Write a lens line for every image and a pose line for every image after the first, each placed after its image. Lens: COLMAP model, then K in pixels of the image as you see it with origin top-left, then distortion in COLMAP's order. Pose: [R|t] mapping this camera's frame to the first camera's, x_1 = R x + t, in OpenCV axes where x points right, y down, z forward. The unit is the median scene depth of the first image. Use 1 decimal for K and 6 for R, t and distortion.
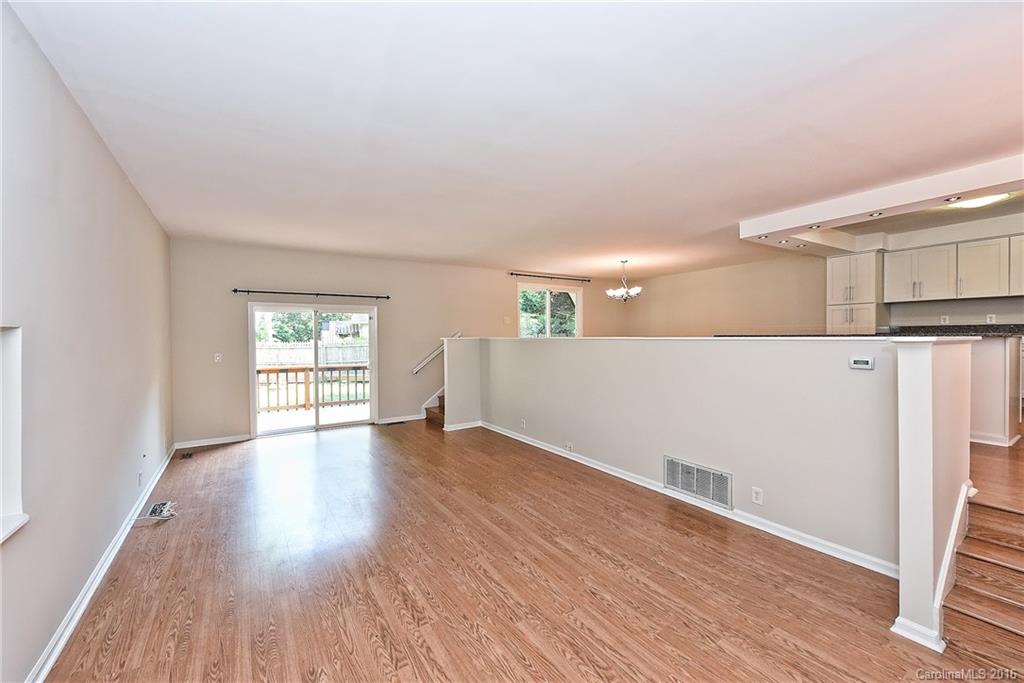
lens RADIAL K [[418.5, 0, 512.0], [0, 418.5, 341.5], [0, 0, 1]] dist [0.001384, -0.000096]
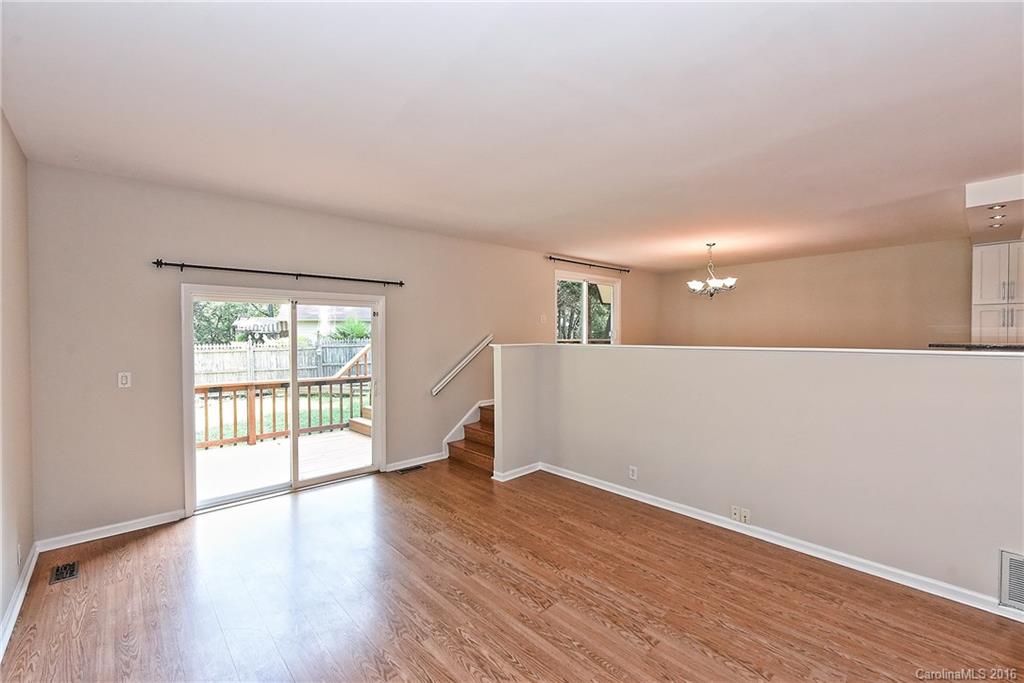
lens RADIAL K [[435.3, 0, 514.5], [0, 435.3, 348.2], [0, 0, 1]] dist [0.001141, -0.000143]
pose [[0.986294, -0.002285, 0.164984, -0.255939], [-0.000684, 0.999839, 0.017936, -0.016591], [-0.164998, -0.017803, 0.986133, 0.308177]]
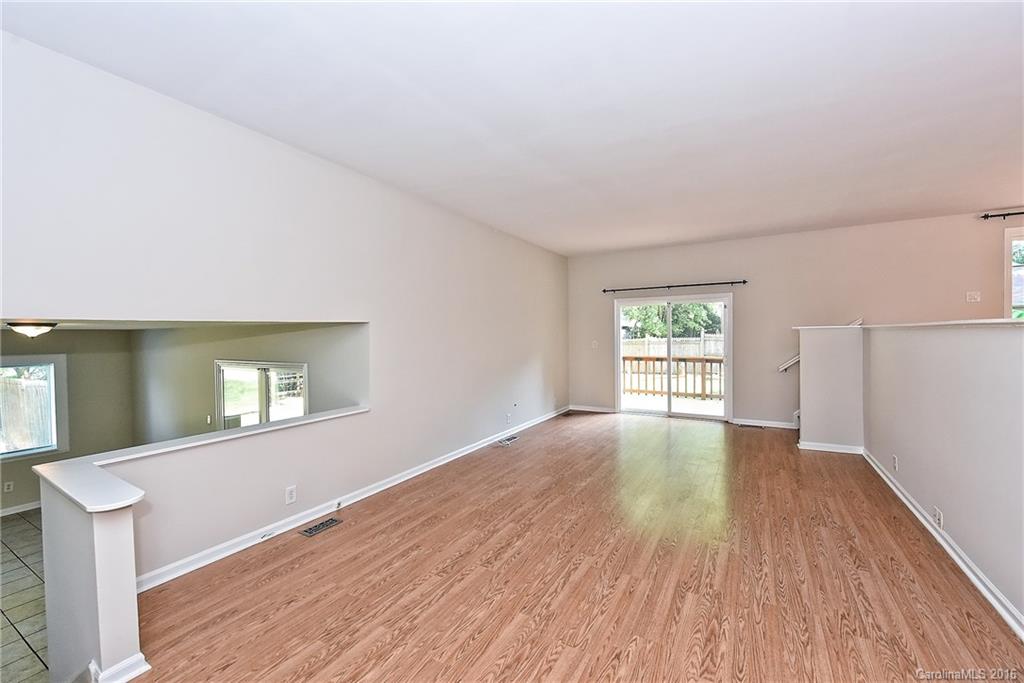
lens RADIAL K [[407.8, 0, 510.2], [0, 407.8, 369.6], [0, 0, 1]] dist [0.001512, 0.000041]
pose [[0.447253, 0.079186, -0.890895, 0.276184], [-0.002871, 0.996195, 0.087104, 0.004440], [0.894403, -0.036400, 0.445779, 0.191808]]
